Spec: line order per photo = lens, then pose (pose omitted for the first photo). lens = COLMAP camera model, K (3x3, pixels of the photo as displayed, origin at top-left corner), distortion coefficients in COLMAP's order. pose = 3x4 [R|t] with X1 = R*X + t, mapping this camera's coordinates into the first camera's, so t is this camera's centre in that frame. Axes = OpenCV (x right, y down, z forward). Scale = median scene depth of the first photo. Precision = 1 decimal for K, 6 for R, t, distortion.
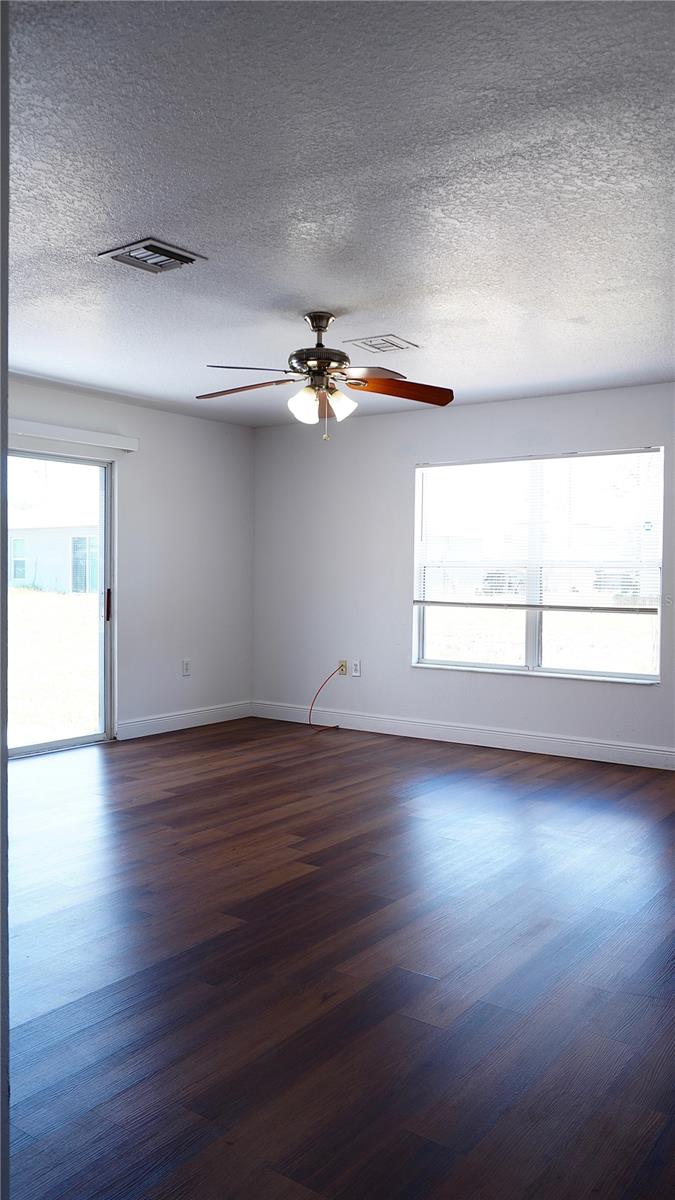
lens RADIAL K [[913.7, 0, 337.5], [0, 913.7, 600.0], [0, 0, 1]] dist [-0.034744, -0.000534]
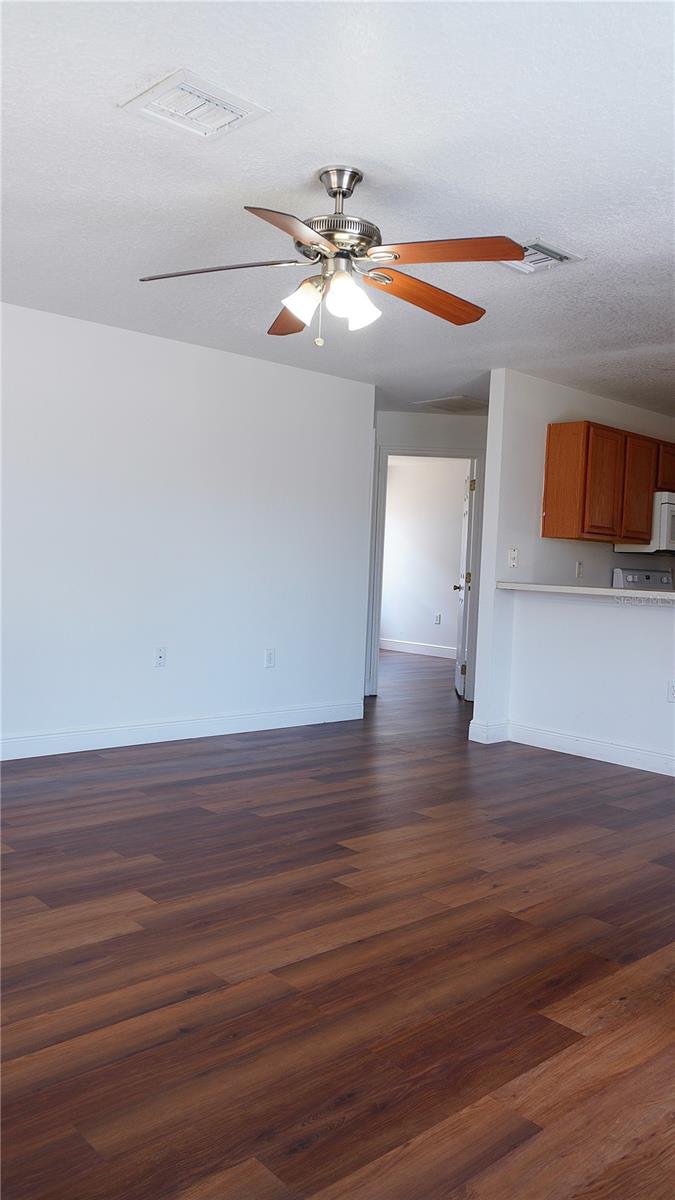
lens RADIAL K [[913.7, 0, 337.5], [0, 913.7, 600.0], [0, 0, 1]] dist [-0.034744, -0.000534]
pose [[-0.977407, -0.060544, 0.202509, -0.149724], [-0.046498, 0.996217, 0.073416, -0.028844], [-0.206188, 0.062341, -0.976524, 1.432572]]
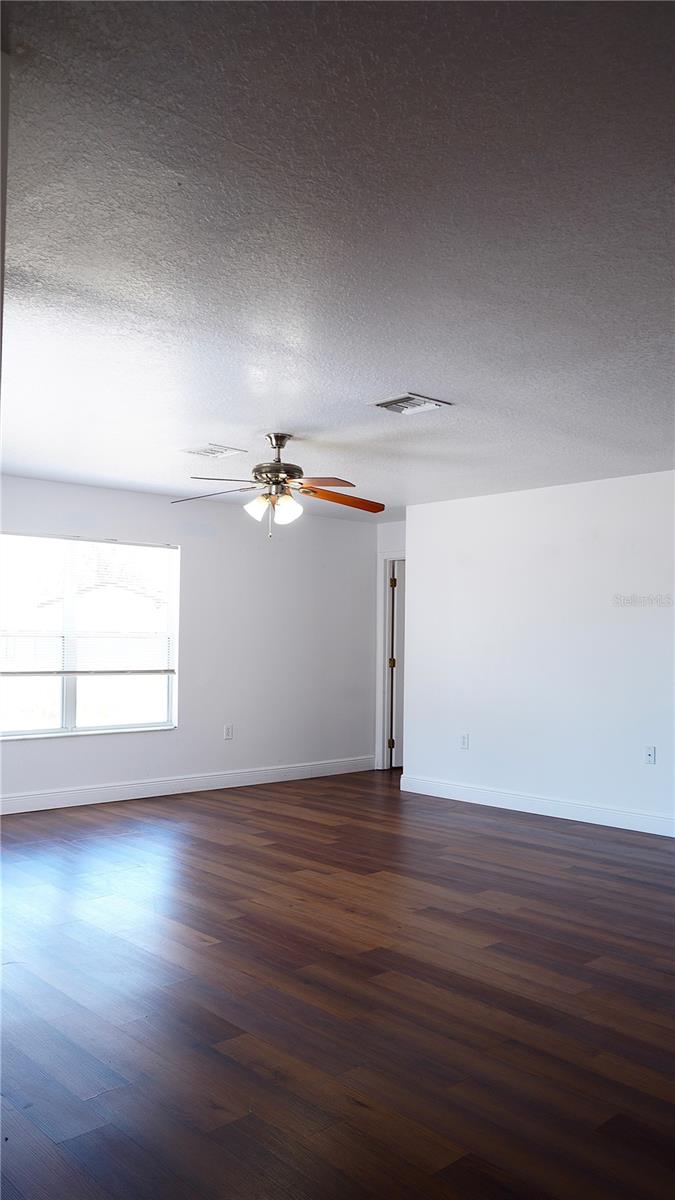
lens RADIAL K [[913.7, 0, 337.5], [0, 913.7, 600.0], [0, 0, 1]] dist [-0.034744, -0.000534]
pose [[0.195853, 0.033712, 0.980054, -0.999603], [0.020168, 0.999059, -0.038396, -0.039451], [-0.980426, 0.027286, 0.194989, 0.585777]]
